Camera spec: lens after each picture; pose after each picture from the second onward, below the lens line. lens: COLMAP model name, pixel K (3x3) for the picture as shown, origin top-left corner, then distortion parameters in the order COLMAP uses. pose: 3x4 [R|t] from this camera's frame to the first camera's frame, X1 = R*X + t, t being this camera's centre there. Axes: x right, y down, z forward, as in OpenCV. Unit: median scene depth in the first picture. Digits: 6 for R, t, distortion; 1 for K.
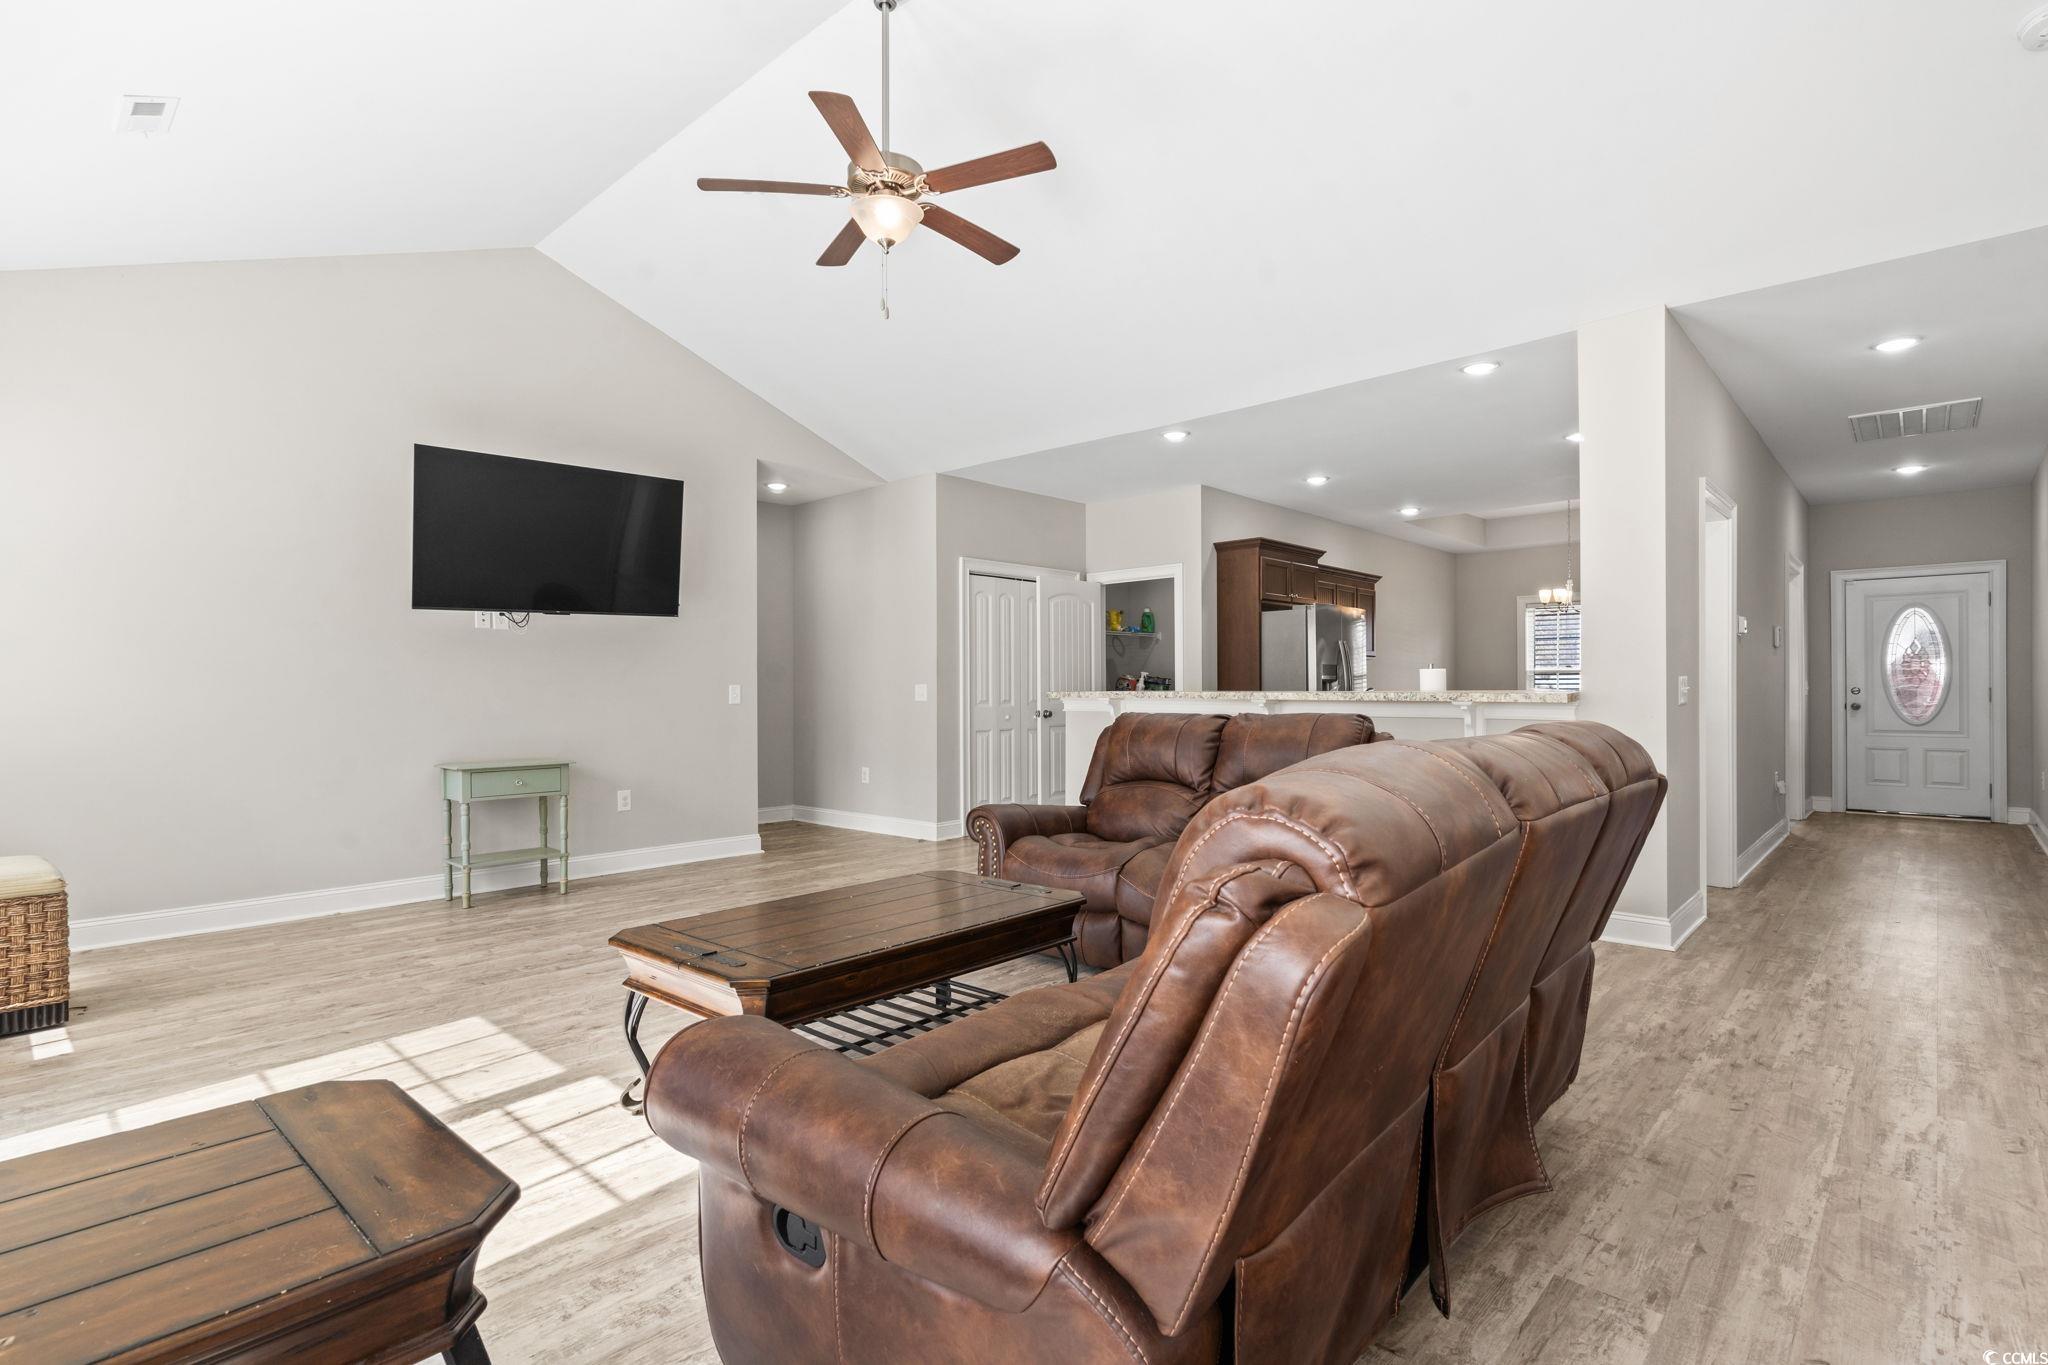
lens RADIAL K [[986.7, 0, 1015.4], [0, 986.7, 684.2], [0, 0, 1]] dist [-0.000828, -0.000963]
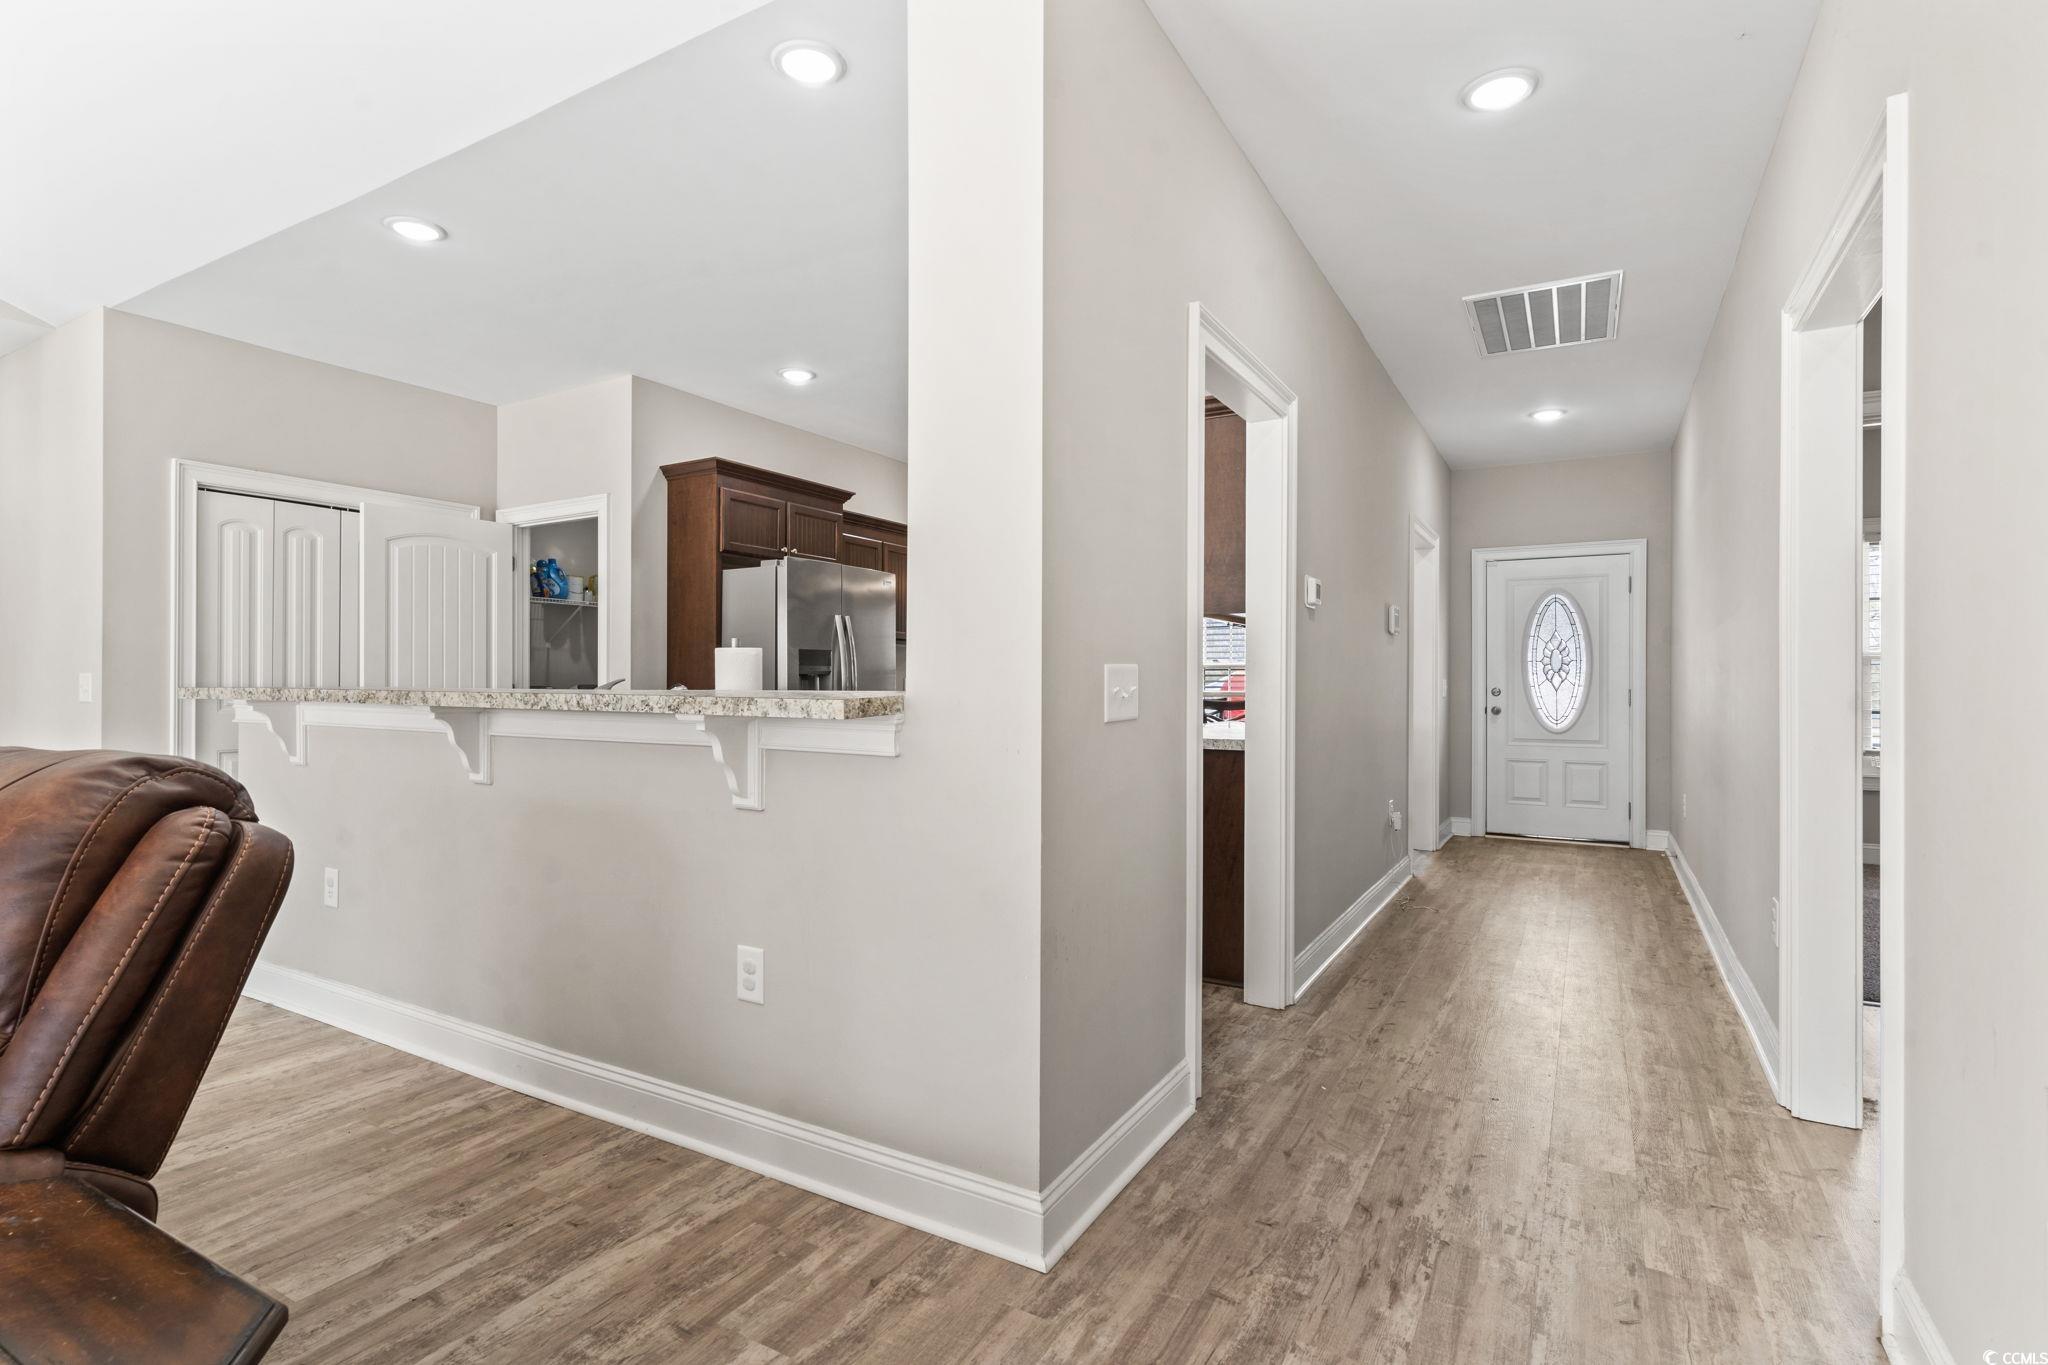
lens RADIAL K [[985.7, 0, 1022.6], [0, 985.7, 678.0], [0, 0, 1]] dist [-0.003166, -0.000858]
pose [[0.974001, 0.008322, 0.226393, 0.301097], [-0.008080, 0.999965, -0.001997, -0.000276], [-0.226401, 0.000116, 0.974034, 0.305520]]
